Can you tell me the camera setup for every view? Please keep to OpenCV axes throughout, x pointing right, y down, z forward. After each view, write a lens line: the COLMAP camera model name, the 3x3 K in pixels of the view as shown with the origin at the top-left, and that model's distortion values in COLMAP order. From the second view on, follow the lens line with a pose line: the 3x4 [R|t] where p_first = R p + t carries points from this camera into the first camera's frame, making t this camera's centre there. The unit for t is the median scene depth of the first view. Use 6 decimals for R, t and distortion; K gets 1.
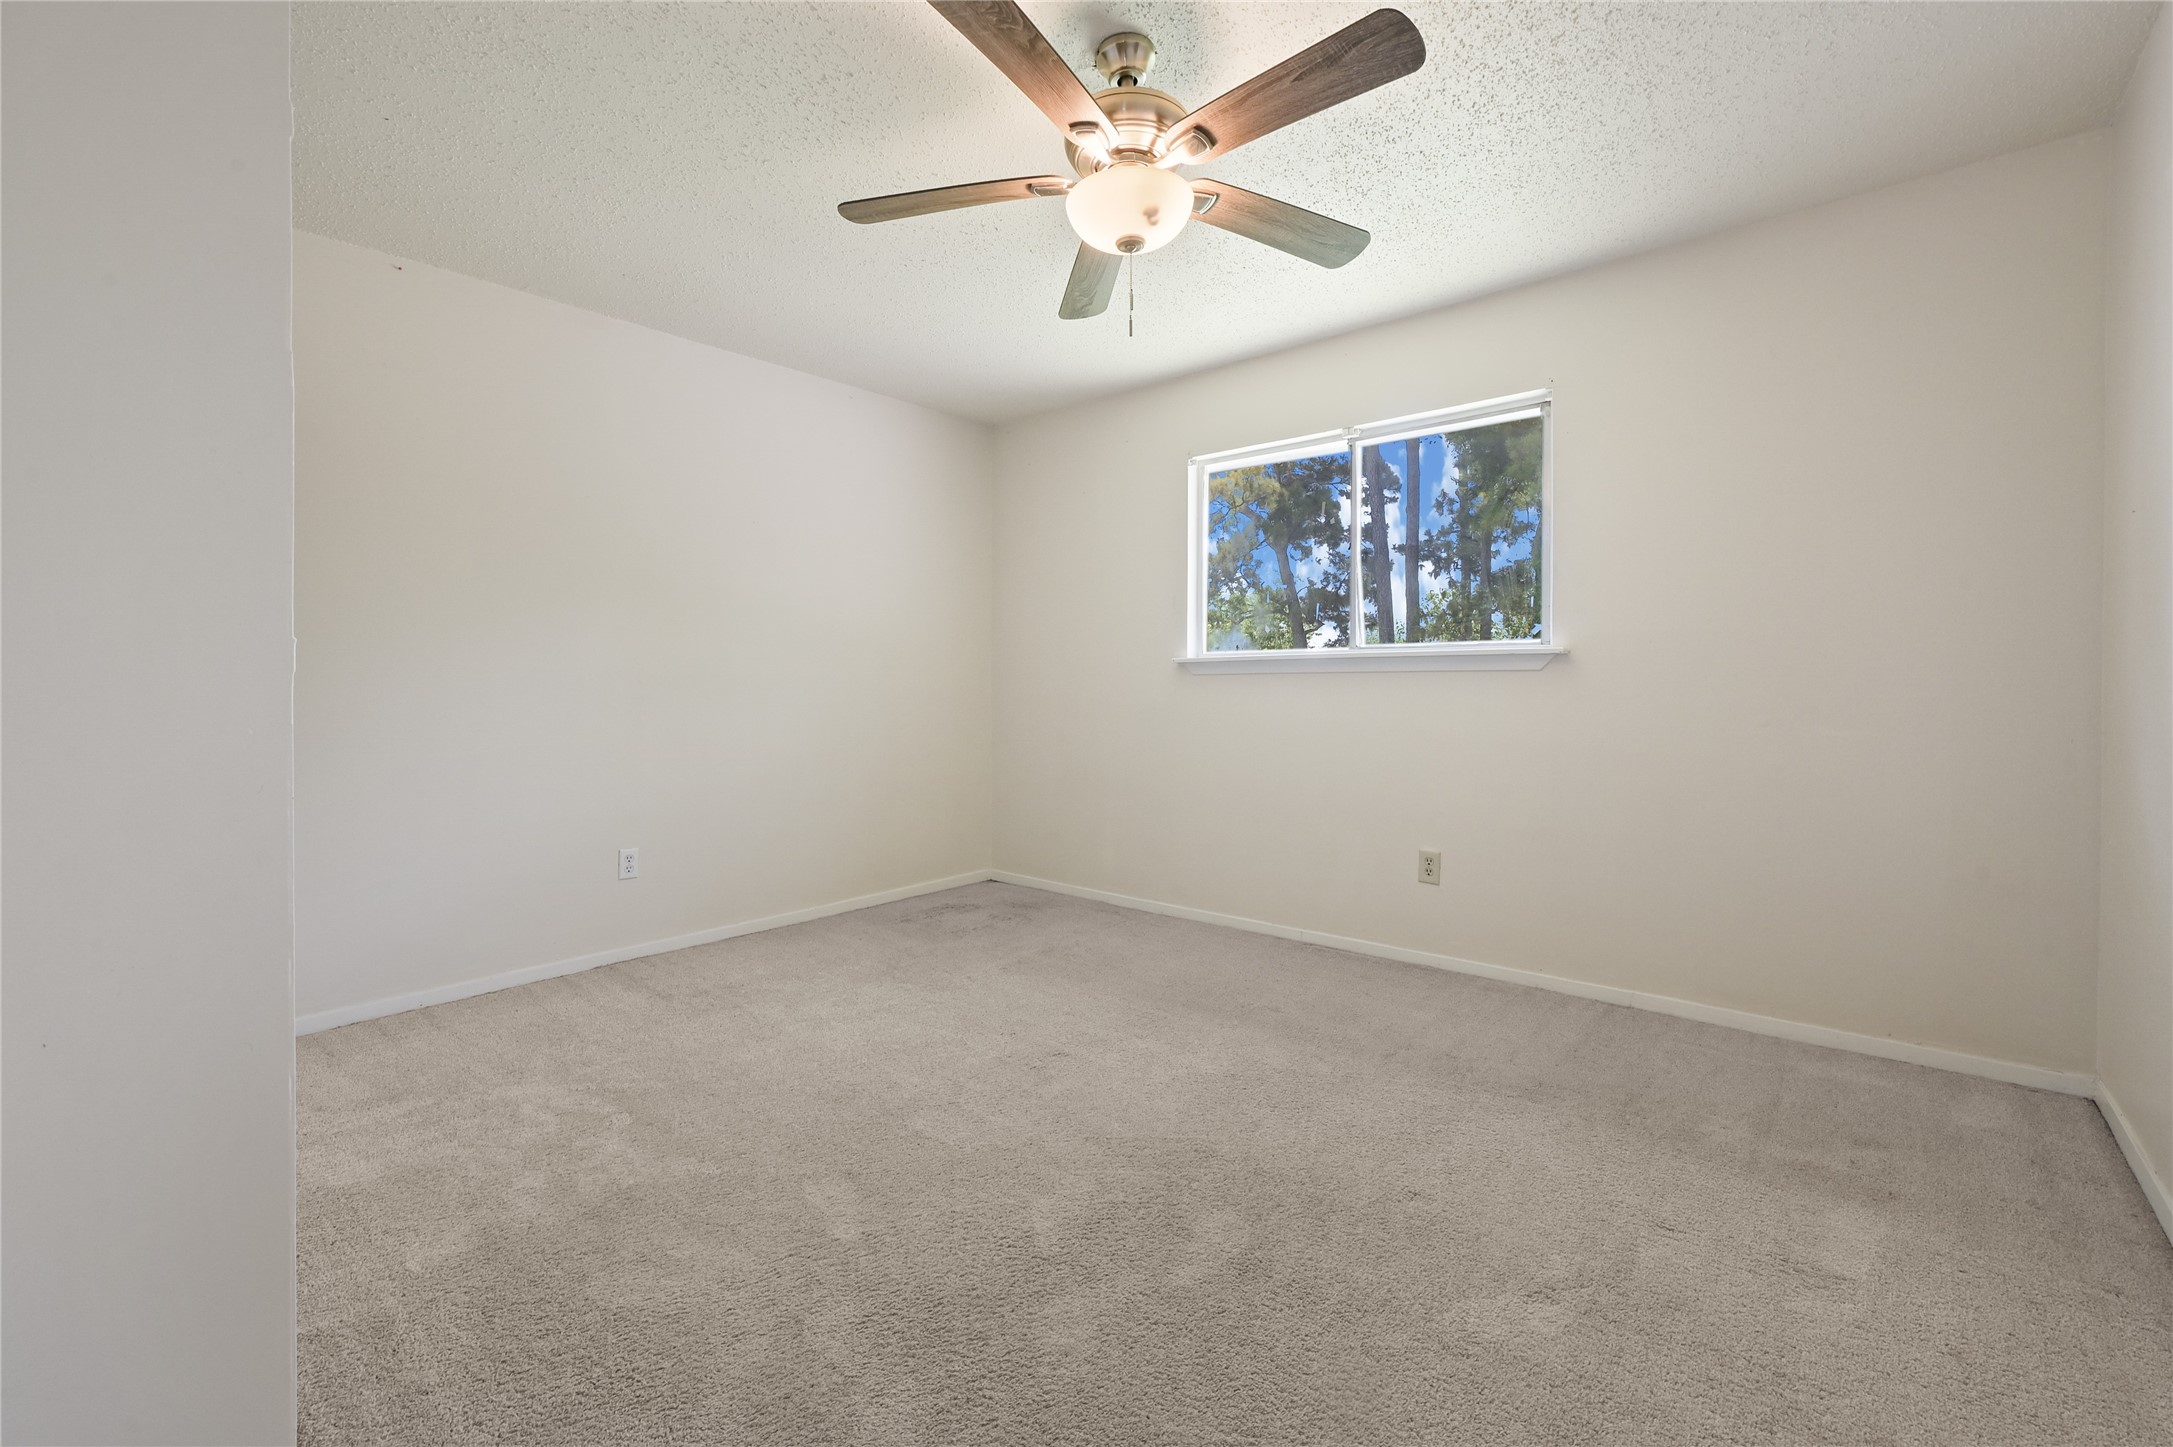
lens RADIAL K [[922.7, 0, 1094.2], [0, 922.7, 711.5], [0, 0, 1]] dist [-0.003593, 0.000334]
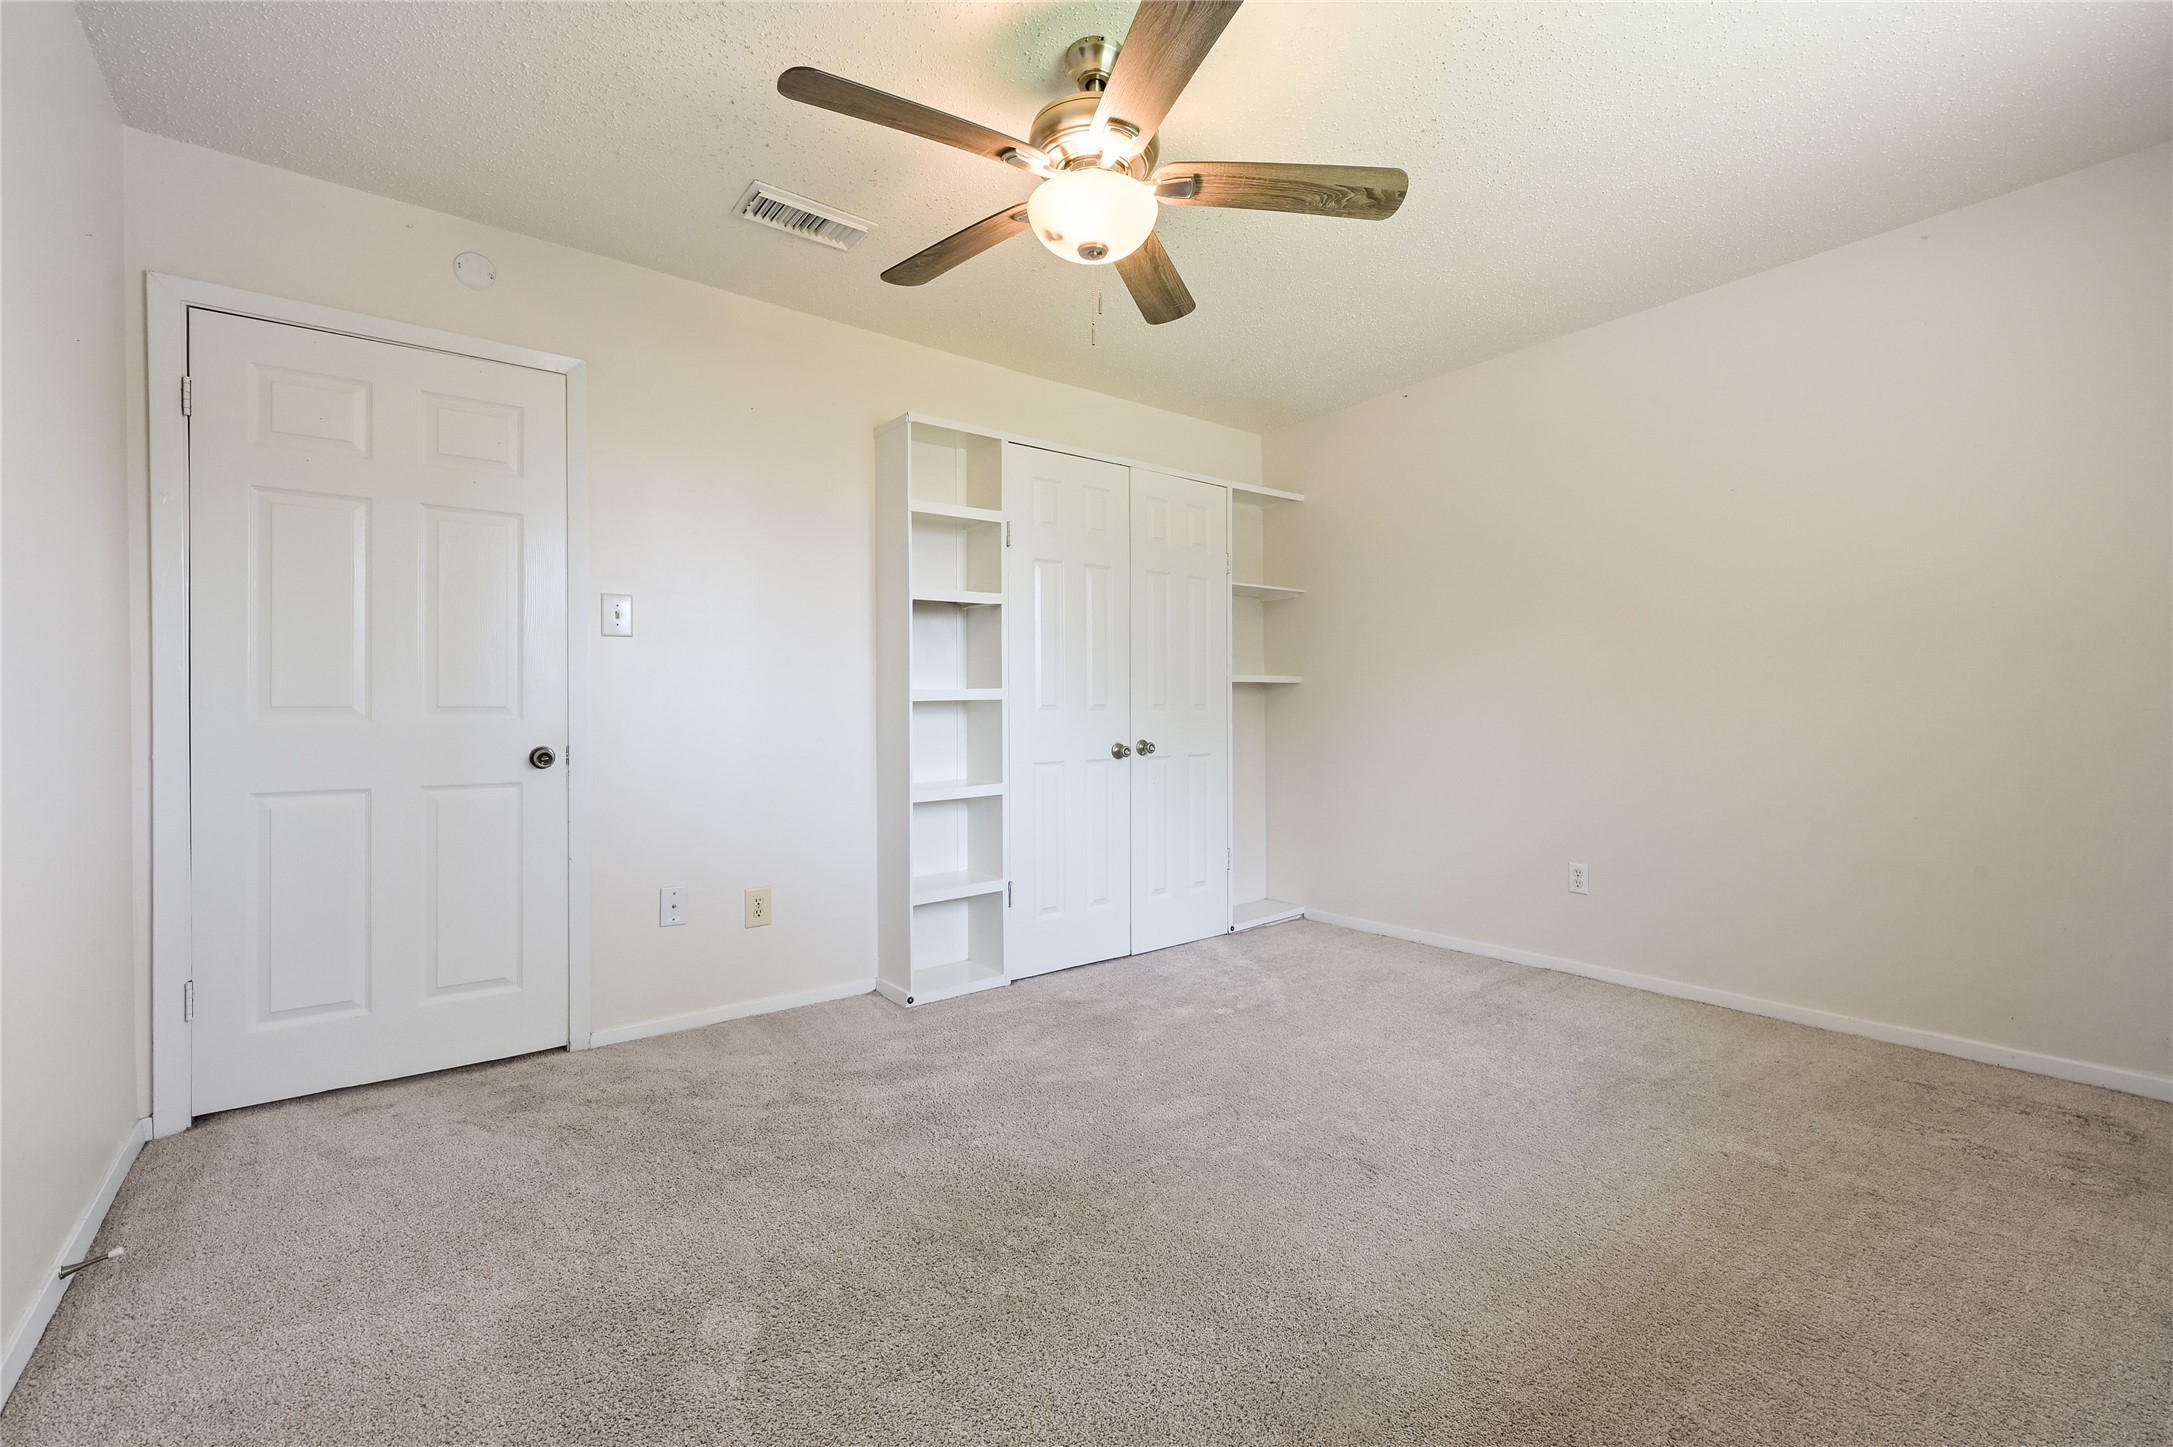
lens RADIAL K [[922.7, 0, 1094.3], [0, 922.7, 714.7], [0, 0, 1]] dist [-0.003593, 0.000334]
pose [[-0.216432, 0.005322, -0.976283, 0.626557], [-0.016049, 0.999831, 0.009008, -0.012499], [0.976166, 0.017618, -0.216310, 0.767131]]
